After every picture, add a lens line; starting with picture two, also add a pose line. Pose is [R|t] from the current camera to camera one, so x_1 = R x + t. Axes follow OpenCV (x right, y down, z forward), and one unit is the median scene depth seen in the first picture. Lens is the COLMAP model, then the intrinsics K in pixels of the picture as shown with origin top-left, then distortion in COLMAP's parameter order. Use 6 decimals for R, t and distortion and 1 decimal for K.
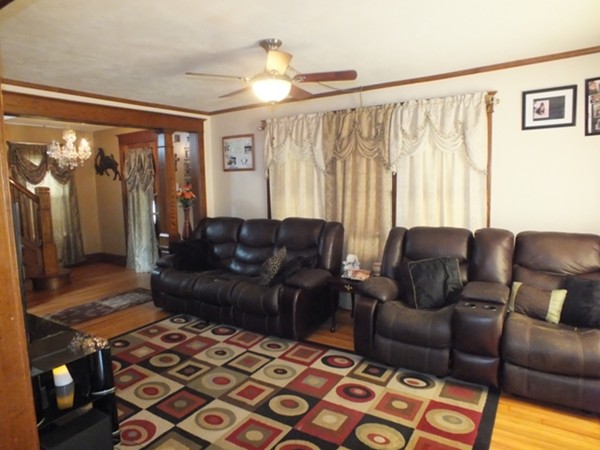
lens RADIAL K [[380.4, 0, 297.9], [0, 380.4, 235.2], [0, 0, 1]] dist [-0.060497, 0.020812]
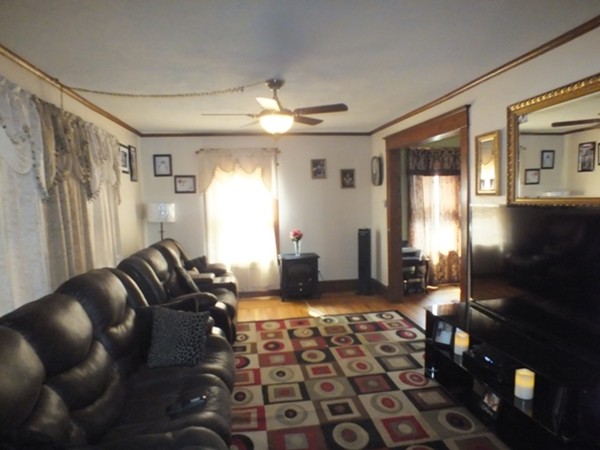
lens RADIAL K [[380.4, 0, 299.2], [0, 380.4, 227.0], [0, 0, 1]] dist [-0.060497, 0.020812]
pose [[-0.658100, -0.011220, 0.752847, -0.640363], [0.154025, 0.976738, 0.149198, -0.151368], [-0.737008, 0.214144, -0.641063, 1.112490]]
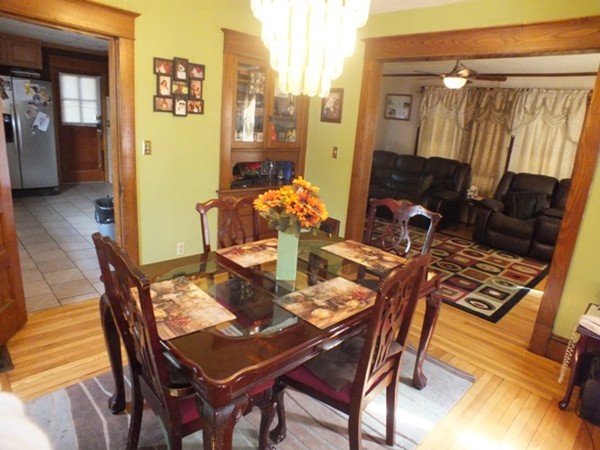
lens RADIAL K [[380.4, 0, 304.0], [0, 380.4, 221.8], [0, 0, 1]] dist [-0.060497, 0.020812]
pose [[0.972480, 0.153015, -0.175695, -0.228741], [-0.129334, 0.981785, 0.139178, 0.068430], [0.193791, -0.112624, 0.974557, -0.613376]]
